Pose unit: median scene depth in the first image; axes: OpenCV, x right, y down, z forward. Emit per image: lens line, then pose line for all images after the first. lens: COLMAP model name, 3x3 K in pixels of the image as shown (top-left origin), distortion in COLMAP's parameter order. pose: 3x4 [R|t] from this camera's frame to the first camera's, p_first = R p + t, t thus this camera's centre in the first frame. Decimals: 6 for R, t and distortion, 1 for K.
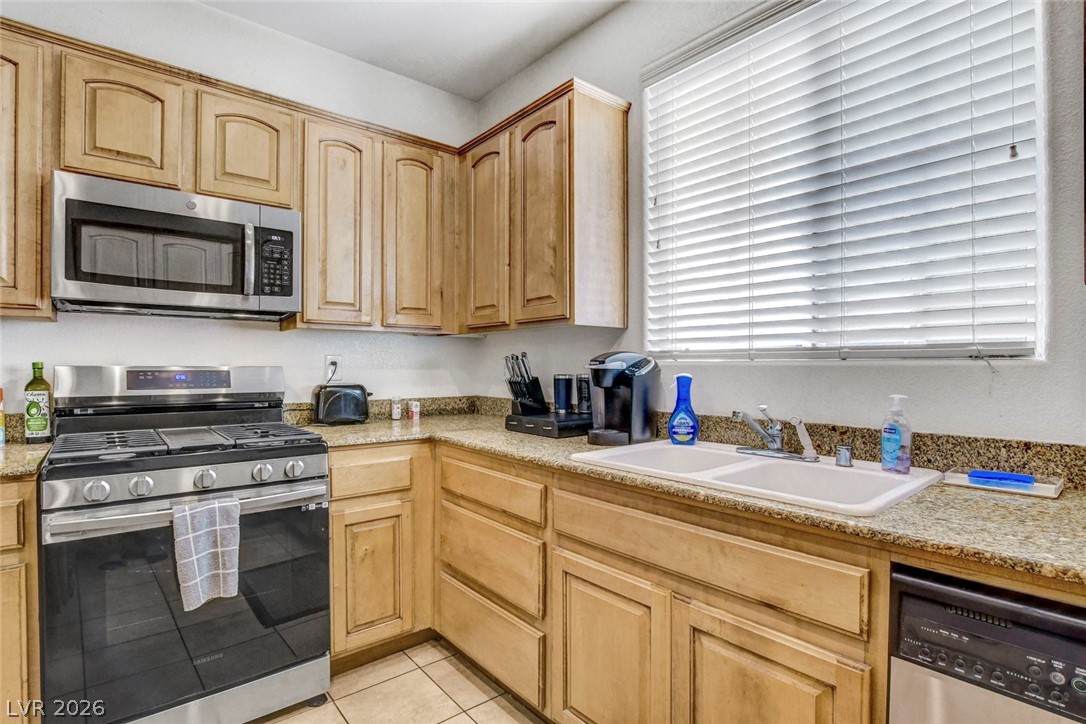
lens RADIAL K [[520.7, 0, 543.2], [0, 520.7, 371.7], [0, 0, 1]] dist [-0.034469, 0.003704]
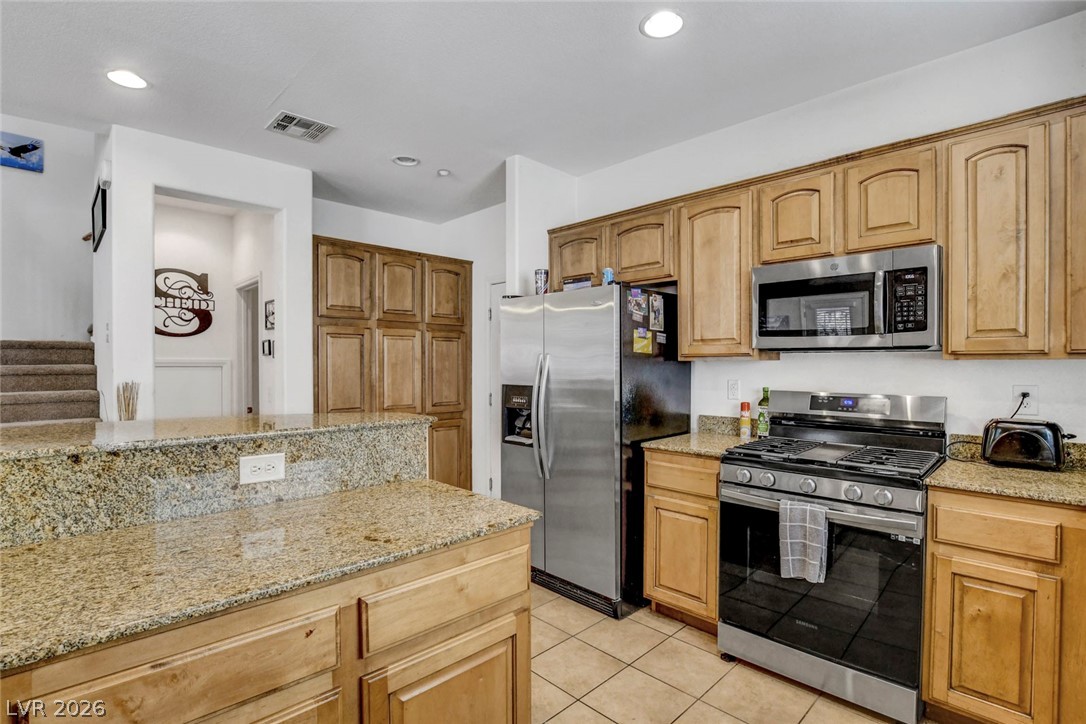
lens RADIAL K [[520.7, 0, 536.5], [0, 520.7, 369.5], [0, 0, 1]] dist [-0.034469, 0.003704]
pose [[0.073920, 0.010337, -0.997211, 0.481612], [-0.010655, 0.999897, 0.009575, -0.074771], [0.997207, 0.009918, 0.074023, 0.172243]]
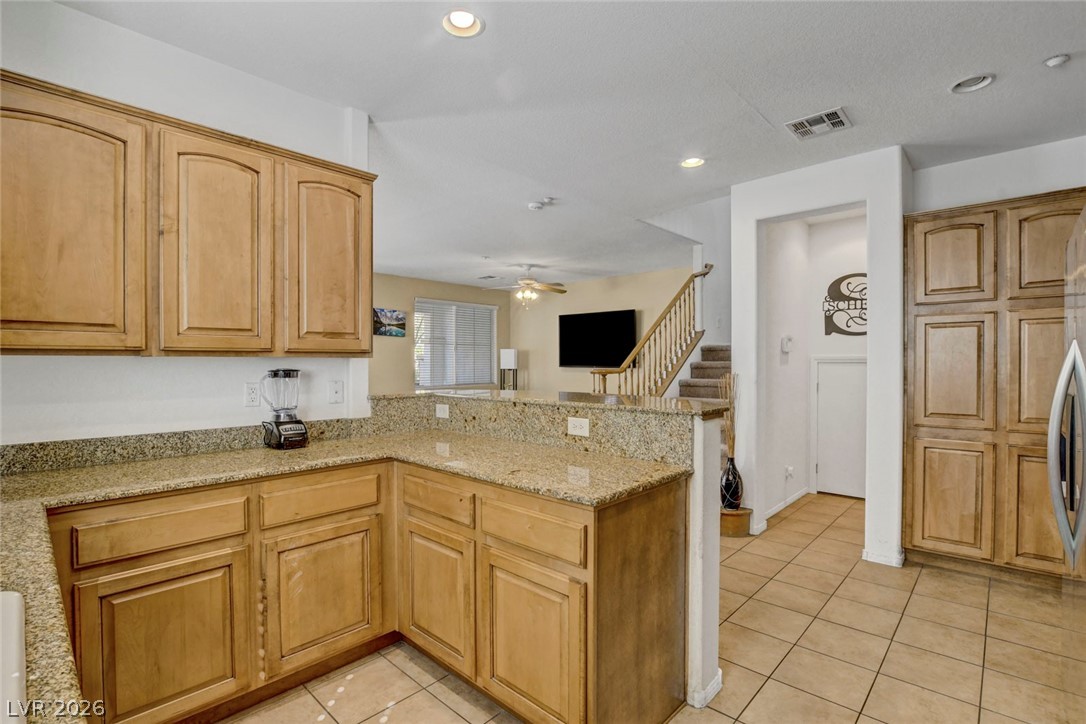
lens RADIAL K [[506.6, 0, 545.0], [0, 506.6, 366.8], [0, 0, 1]] dist [-0.031778, 0.006651]
pose [[-0.992472, 0.001509, -0.122461, -0.114453], [-0.001022, 0.999787, 0.020604, -0.077260], [0.122466, 0.020574, -0.992259, 0.993751]]
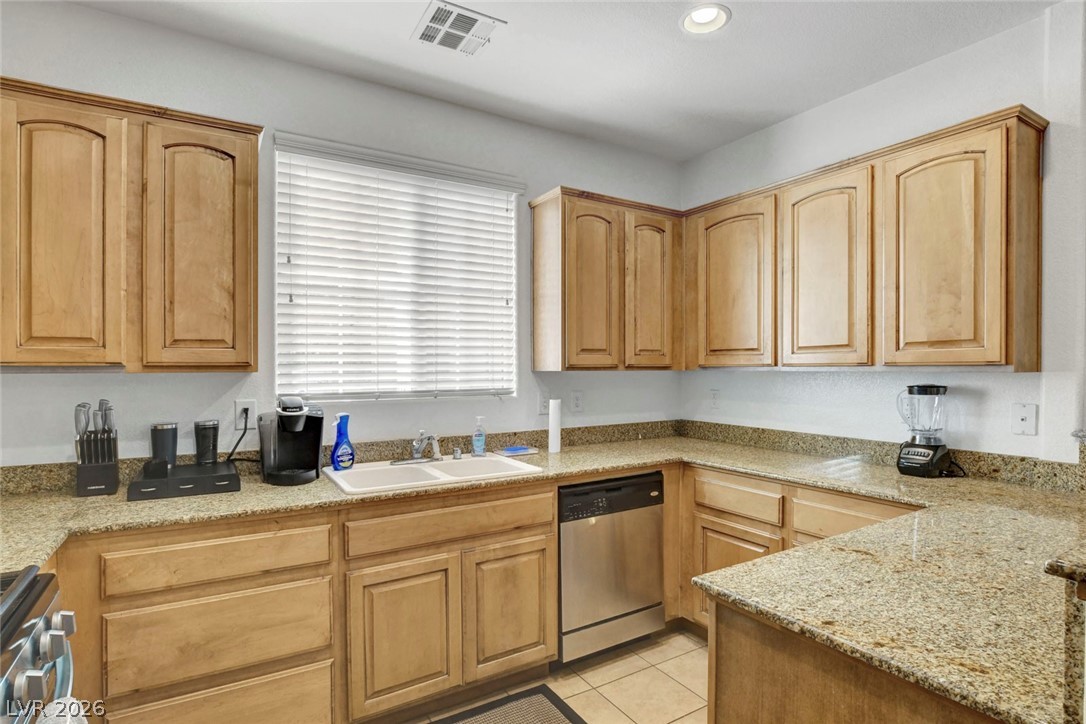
lens RADIAL K [[545.9, 0, 547.7], [0, 545.9, 370.5], [0, 0, 1]] dist [-0.031746, 0.002351]
pose [[0.145008, -0.008008, 0.989398, -0.907980], [0.013727, 0.999887, 0.006081, -0.094889], [-0.989335, 0.012699, 0.145101, 0.309174]]
